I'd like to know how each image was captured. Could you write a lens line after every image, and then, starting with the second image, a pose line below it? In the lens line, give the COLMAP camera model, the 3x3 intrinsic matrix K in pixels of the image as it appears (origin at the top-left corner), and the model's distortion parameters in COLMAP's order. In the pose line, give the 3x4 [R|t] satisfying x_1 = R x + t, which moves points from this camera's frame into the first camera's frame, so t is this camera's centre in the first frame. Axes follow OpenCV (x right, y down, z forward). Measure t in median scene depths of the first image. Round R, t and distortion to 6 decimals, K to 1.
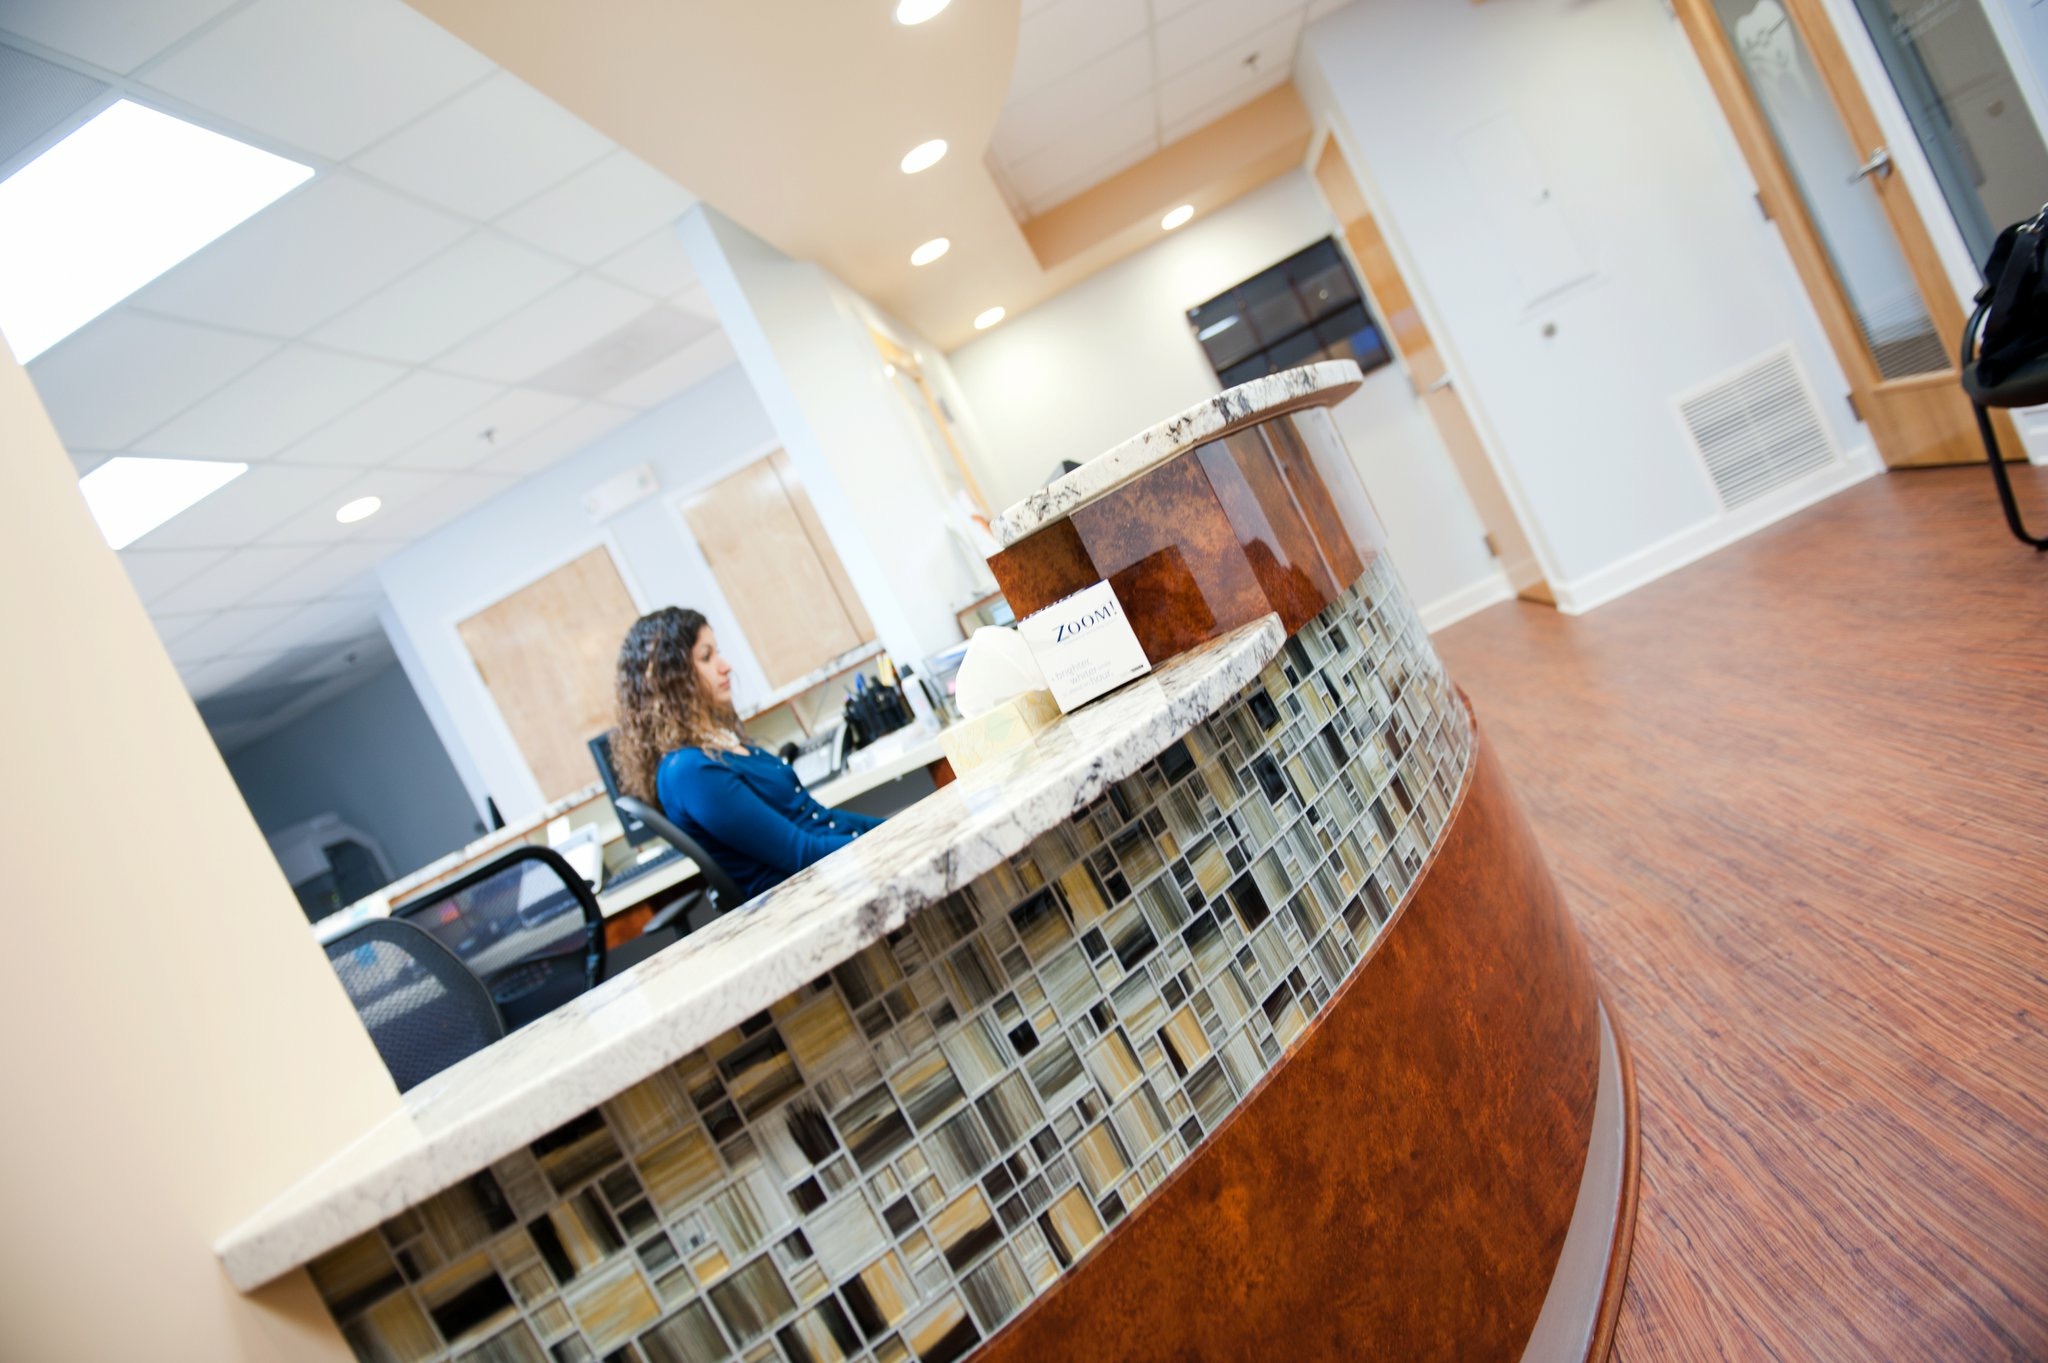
lens RADIAL K [[1384.2, 0, 1024.0], [0, 1384.2, 681.5], [0, 0, 1]] dist [-0.047130, -0.000672]
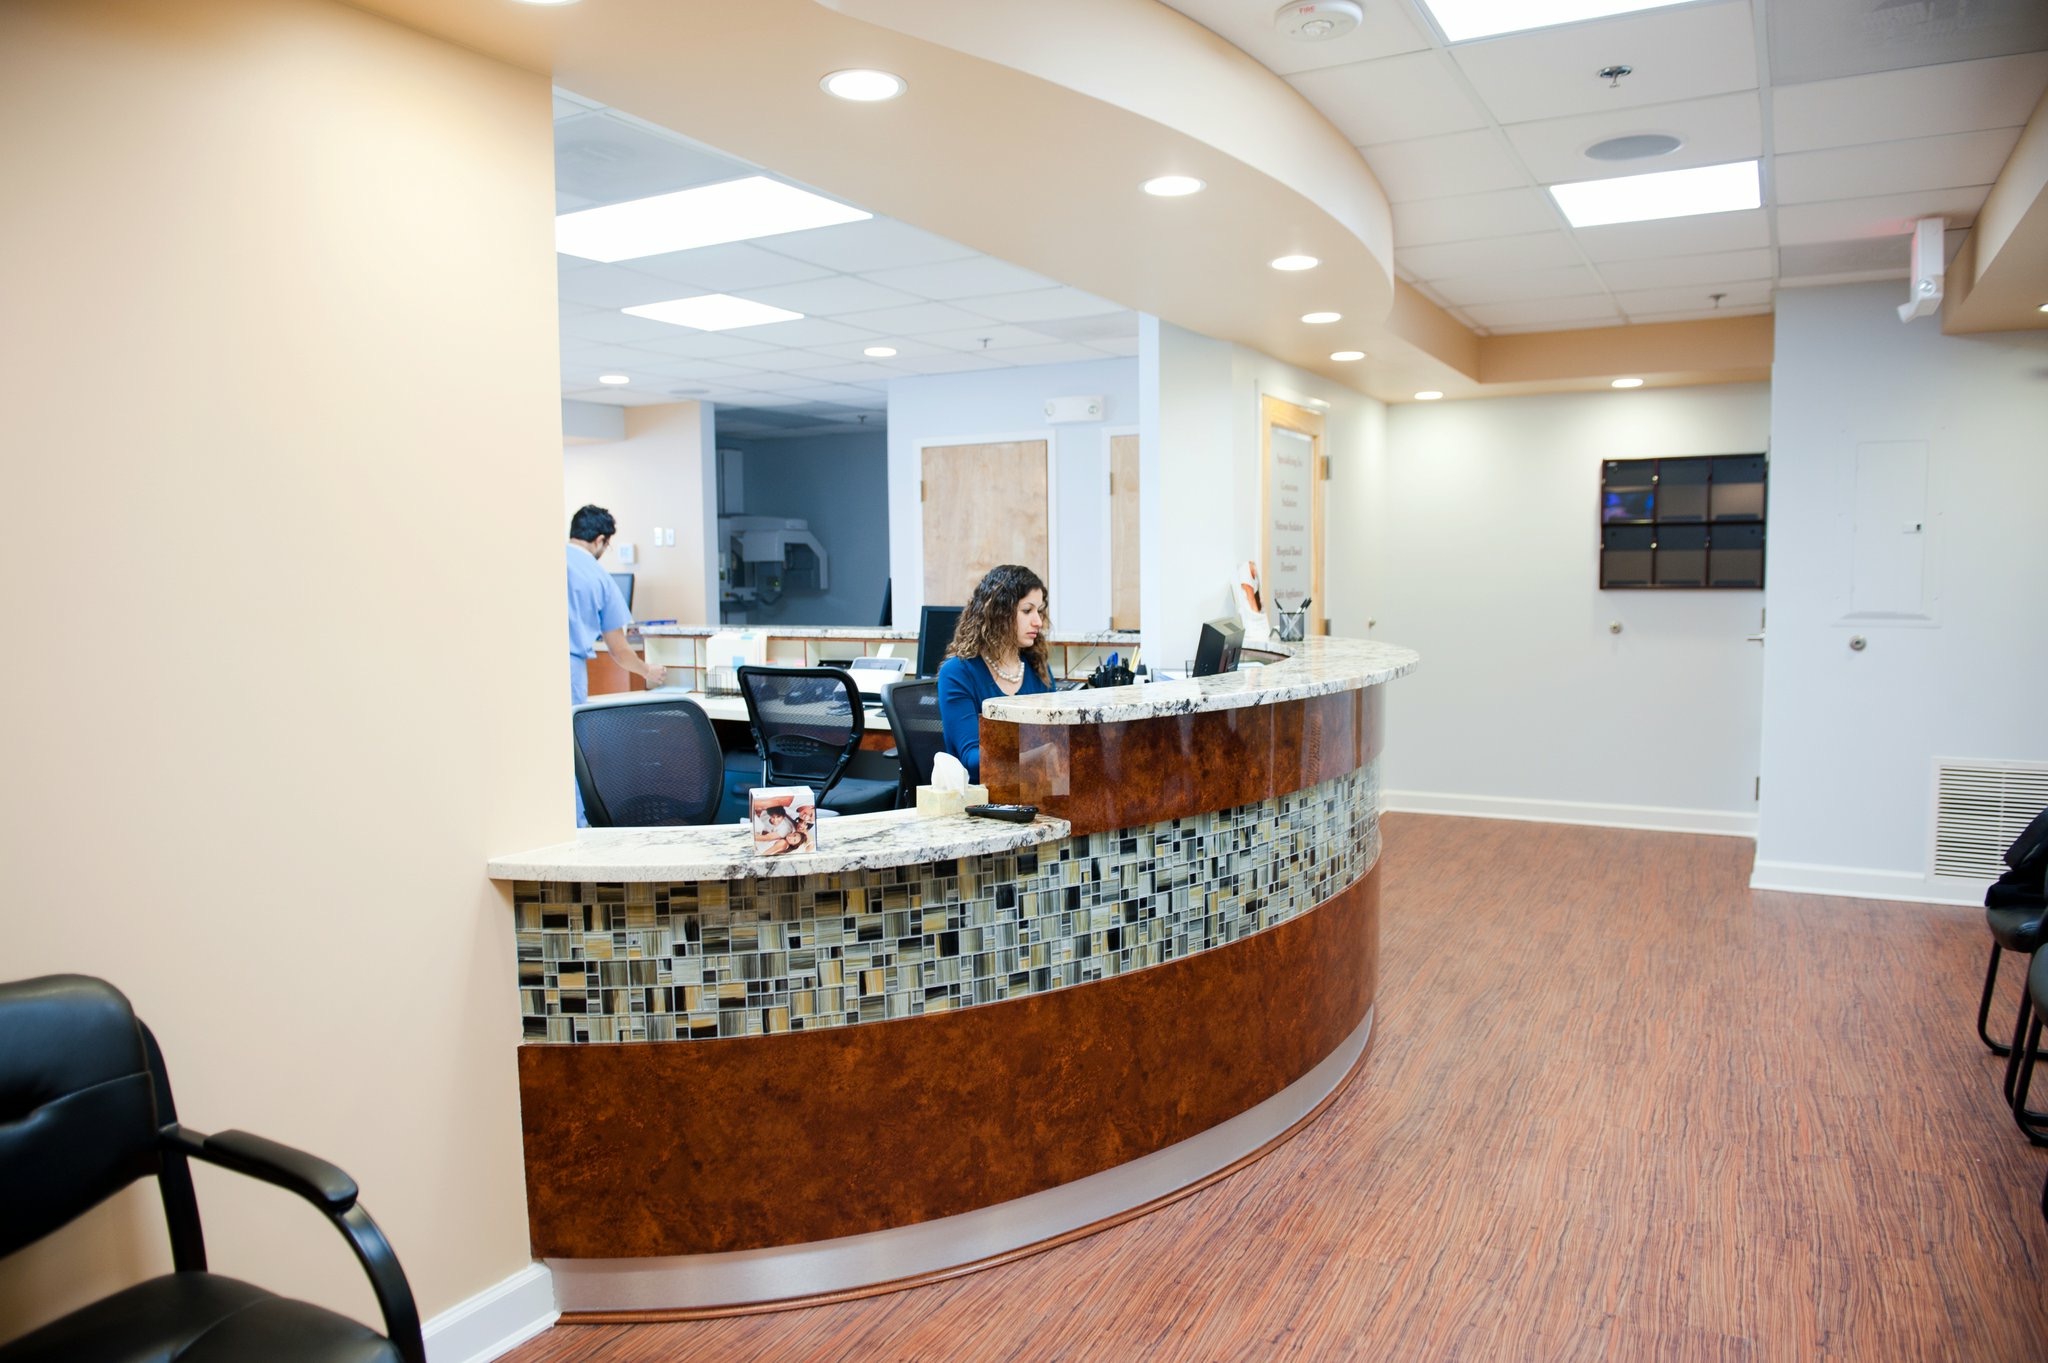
lens RADIAL K [[1384.2, 0, 1024.0], [0, 1384.2, 681.5], [0, 0, 1]] dist [-0.047130, -0.000672]
pose [[0.838955, 0.462718, -0.286438, 0.761371], [-0.428018, 0.886107, 0.177805, -0.689517], [0.336089, -0.026570, 0.941456, -1.024579]]
